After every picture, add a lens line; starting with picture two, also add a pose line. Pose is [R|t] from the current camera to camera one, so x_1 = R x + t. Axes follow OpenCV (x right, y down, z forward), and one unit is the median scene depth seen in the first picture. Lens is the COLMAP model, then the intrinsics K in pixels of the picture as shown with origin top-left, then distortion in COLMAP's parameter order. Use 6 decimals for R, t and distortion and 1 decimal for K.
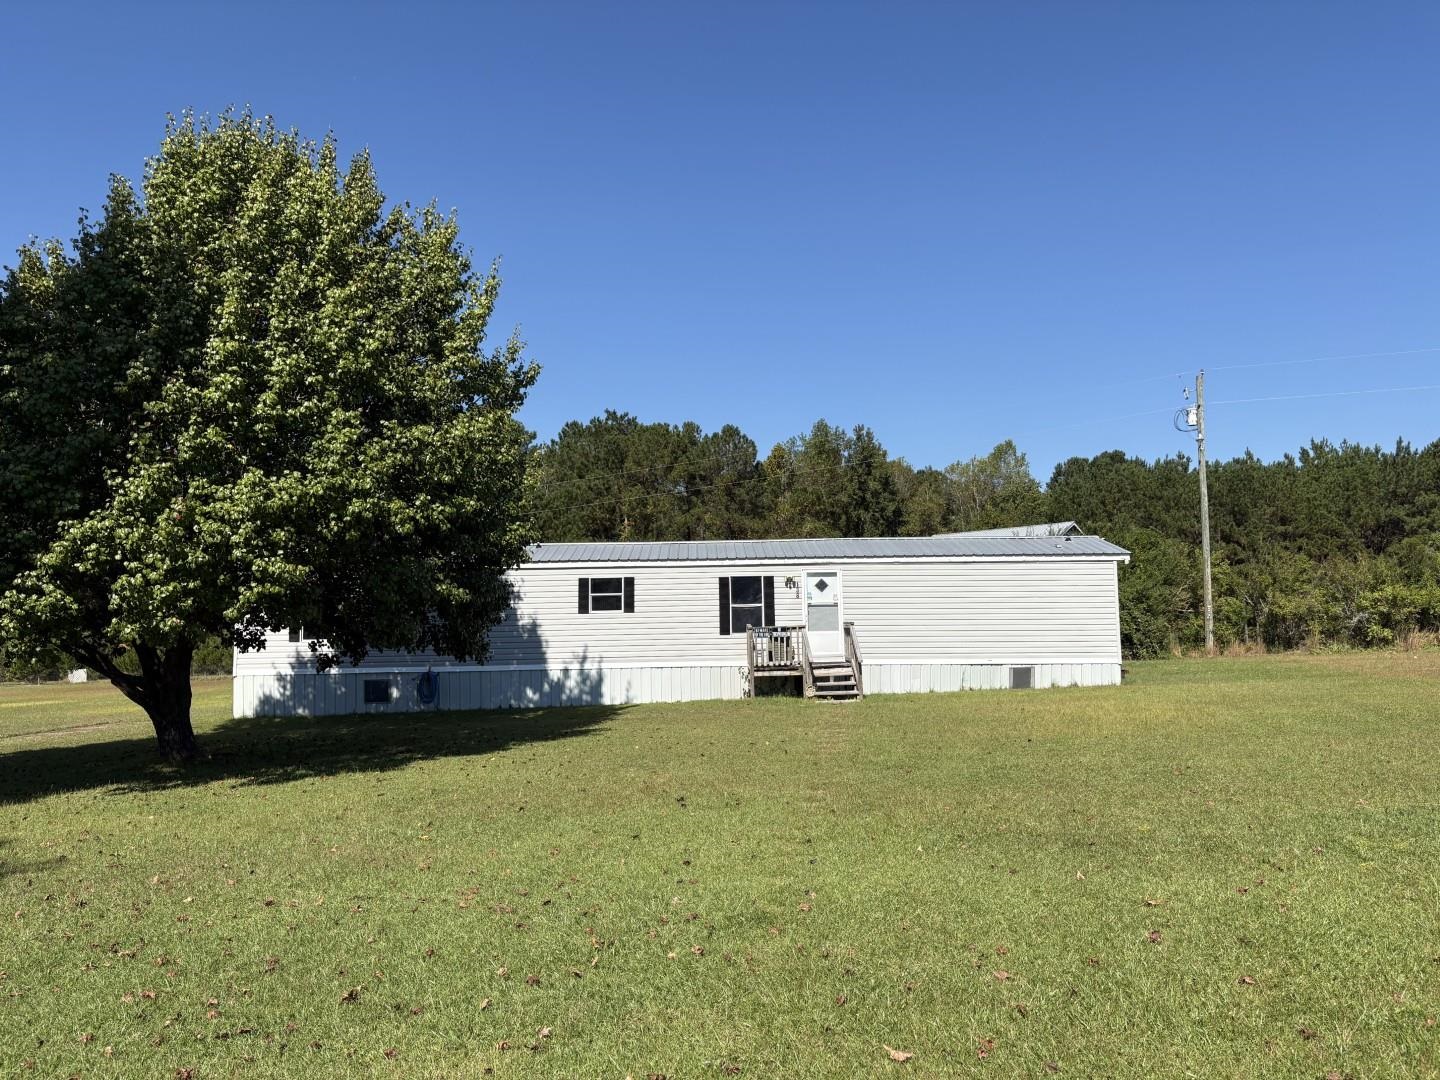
lens RADIAL K [[1125.0, 0, 720.0], [0, 1125.0, 540.0], [0, 0, 1]] dist [-0.000869, -0.000874]
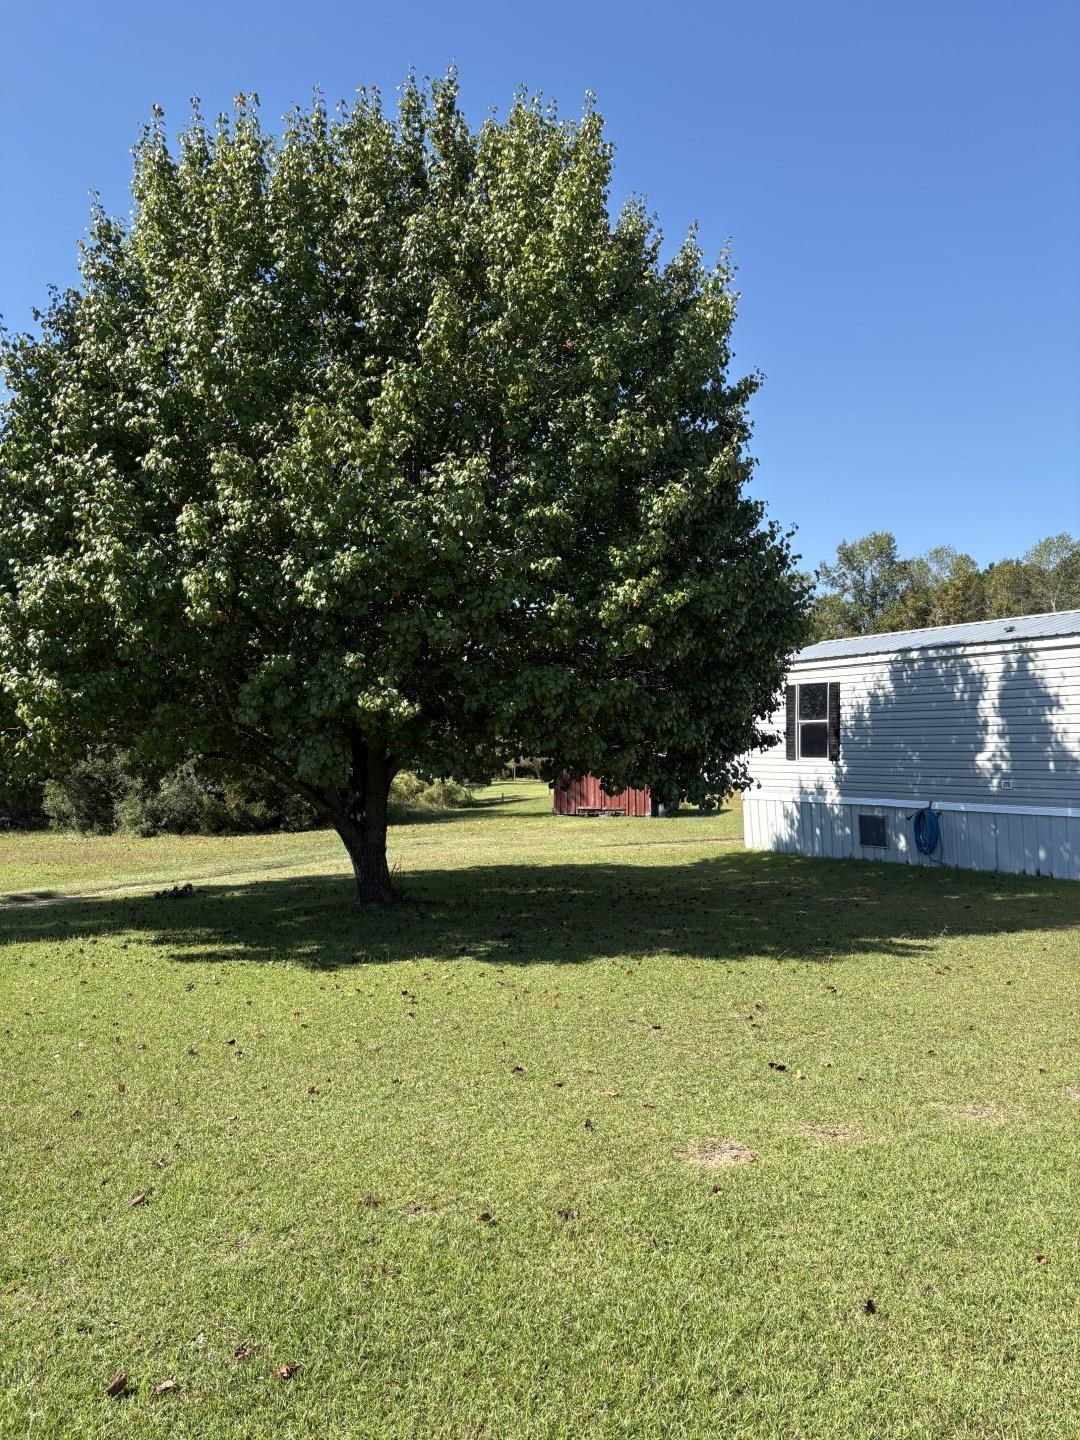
lens RADIAL K [[1125.0, 0, 540.0], [0, 1125.0, 720.0], [0, 0, 1]] dist [-0.000869, -0.000874]
pose [[0.573892, 0.001357, -0.818930, 0.179876], [0.062272, 0.997031, 0.045291, 0.013107], [0.816560, -0.076988, 0.572104, 0.400122]]
